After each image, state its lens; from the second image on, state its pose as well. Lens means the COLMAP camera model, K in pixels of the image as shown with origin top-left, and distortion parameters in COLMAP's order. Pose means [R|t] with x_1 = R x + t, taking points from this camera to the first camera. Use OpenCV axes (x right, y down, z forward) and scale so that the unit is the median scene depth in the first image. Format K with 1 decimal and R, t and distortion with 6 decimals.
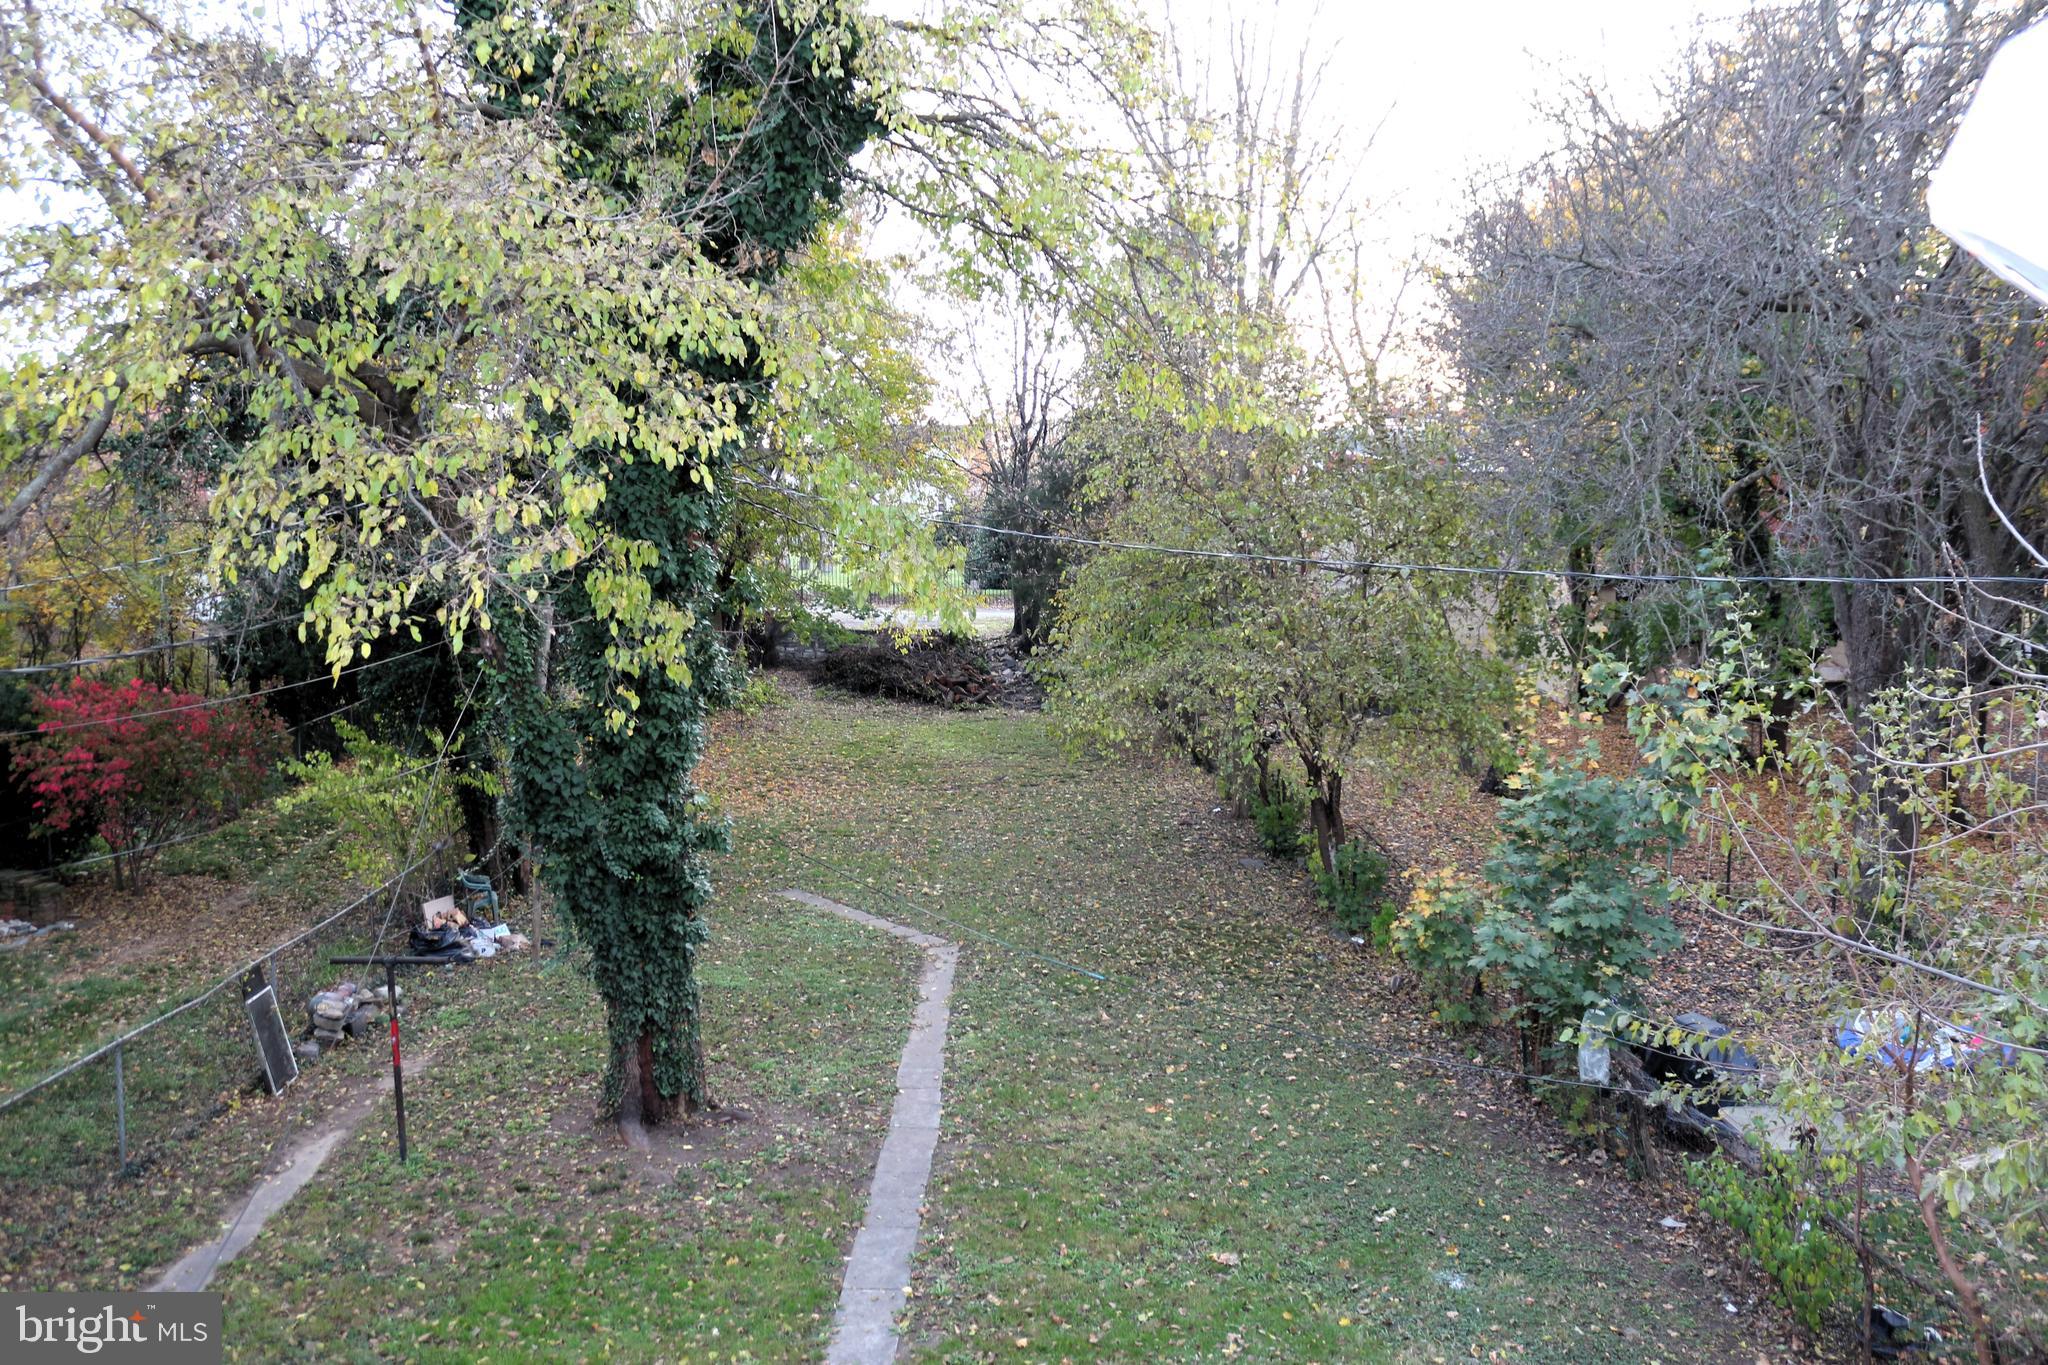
lens RADIAL K [[1808.1, 0, 1020.8], [0, 1808.1, 682.9], [0, 0, 1]] dist [-0.085728, 0.054010]
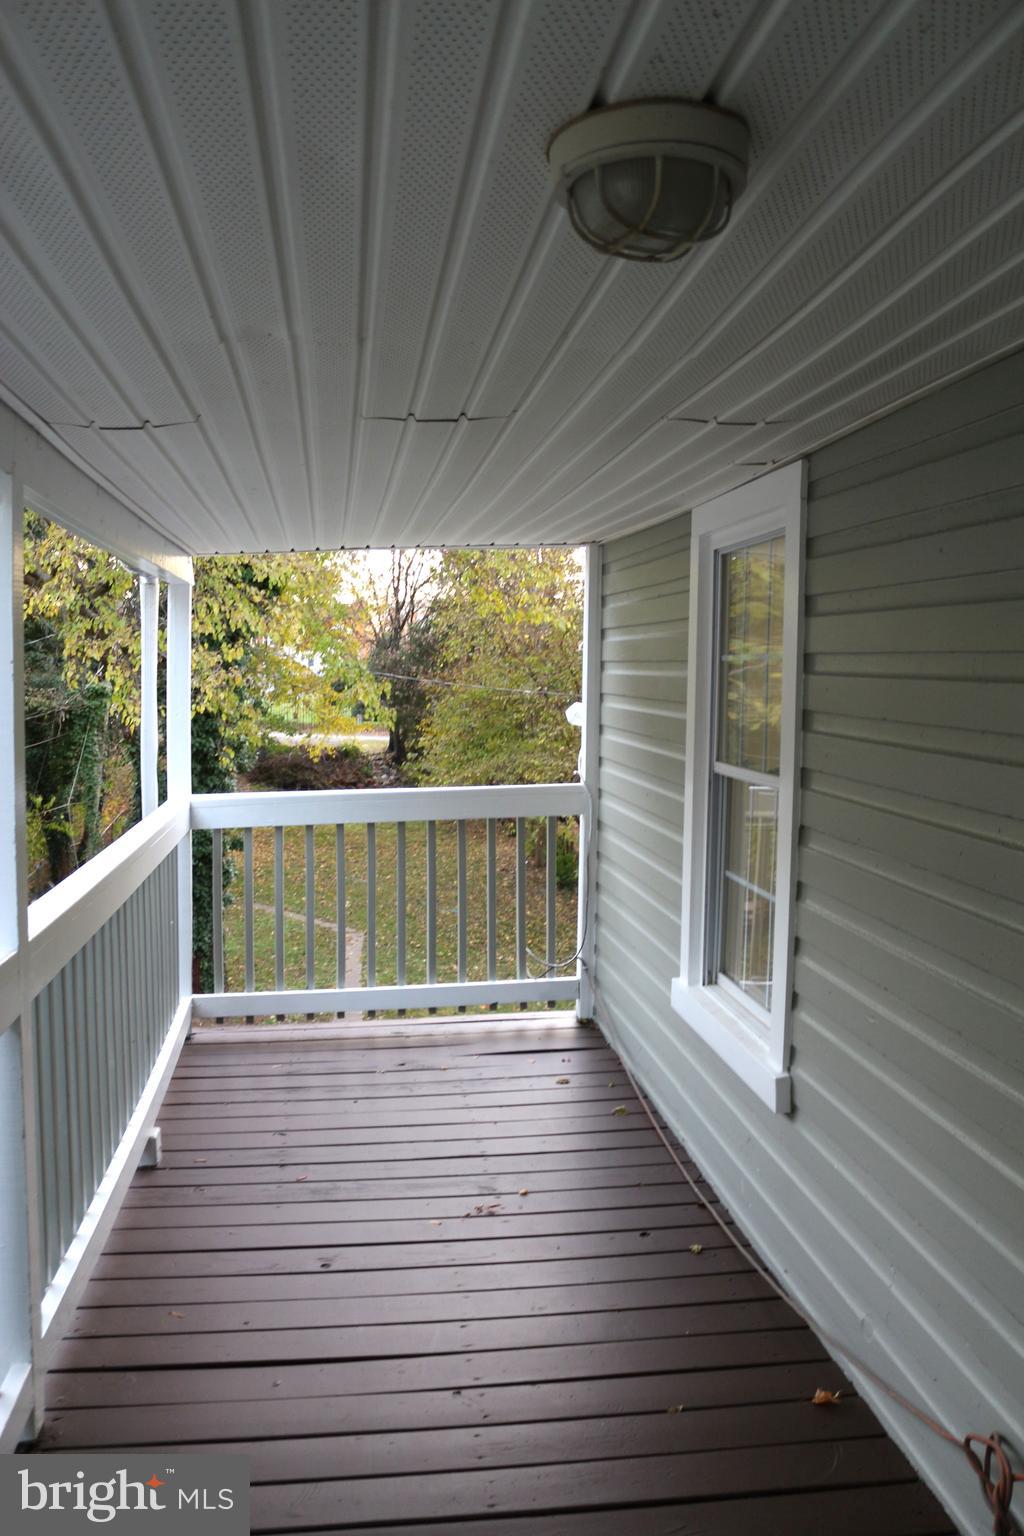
lens RADIAL K [[1356.1, 0, 512.2], [0, 1356.1, 770.1], [0, 0, 1]] dist [-0.085728, 0.054010]
pose [[0.995486, 0.014254, 0.093827, -0.010142], [-0.012372, 0.999711, -0.020615, 0.013197], [-0.094094, 0.019361, 0.995375, -0.128406]]
